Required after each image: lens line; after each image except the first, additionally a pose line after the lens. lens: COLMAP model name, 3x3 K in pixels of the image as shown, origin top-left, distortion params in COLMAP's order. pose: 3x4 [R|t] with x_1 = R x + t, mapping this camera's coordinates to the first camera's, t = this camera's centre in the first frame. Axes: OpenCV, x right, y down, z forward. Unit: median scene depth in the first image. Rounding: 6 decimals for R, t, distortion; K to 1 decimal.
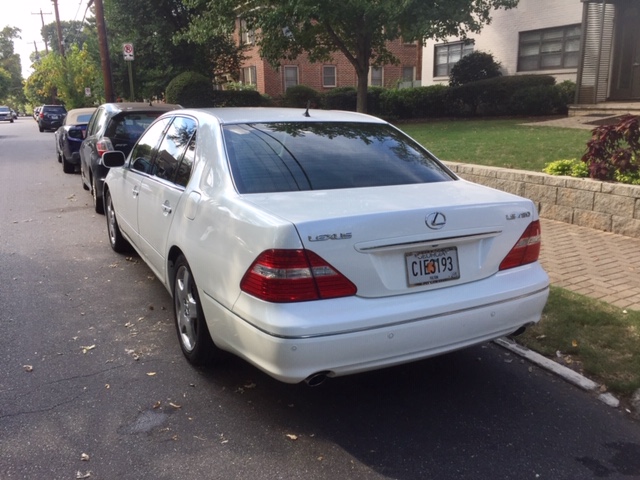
lens RADIAL K [[558.3, 0, 320.0], [0, 558.3, 240.0], [0, 0, 1]] dist [0.089519, -0.130394]
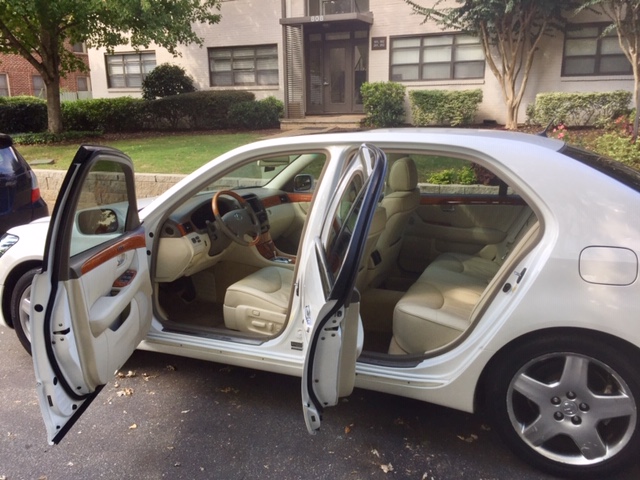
lens RADIAL K [[558.3, 0, 320.0], [0, 558.3, 240.0], [0, 0, 1]] dist [0.089519, -0.130394]
pose [[0.771552, -0.142512, 0.619999, -0.450445], [0.155997, 0.987213, 0.032790, -0.080682], [-0.616744, 0.071419, 0.783917, 0.303846]]
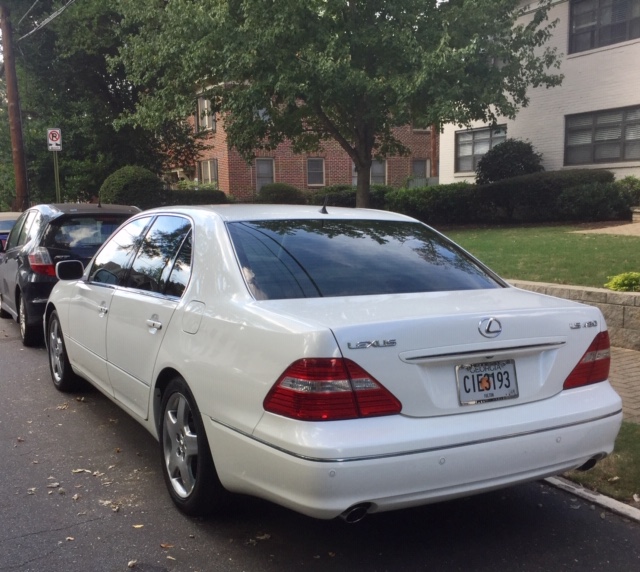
lens RADIAL K [[769.3, 0, 316.7], [0, 769.3, 332.6], [0, 0, 1]] dist [0.065196, -0.030619]
pose [[0.999726, -0.004729, 0.022936, -0.034629], [0.006526, 0.996860, -0.078913, 0.025564], [-0.022491, 0.079041, 0.996618, -0.069974]]
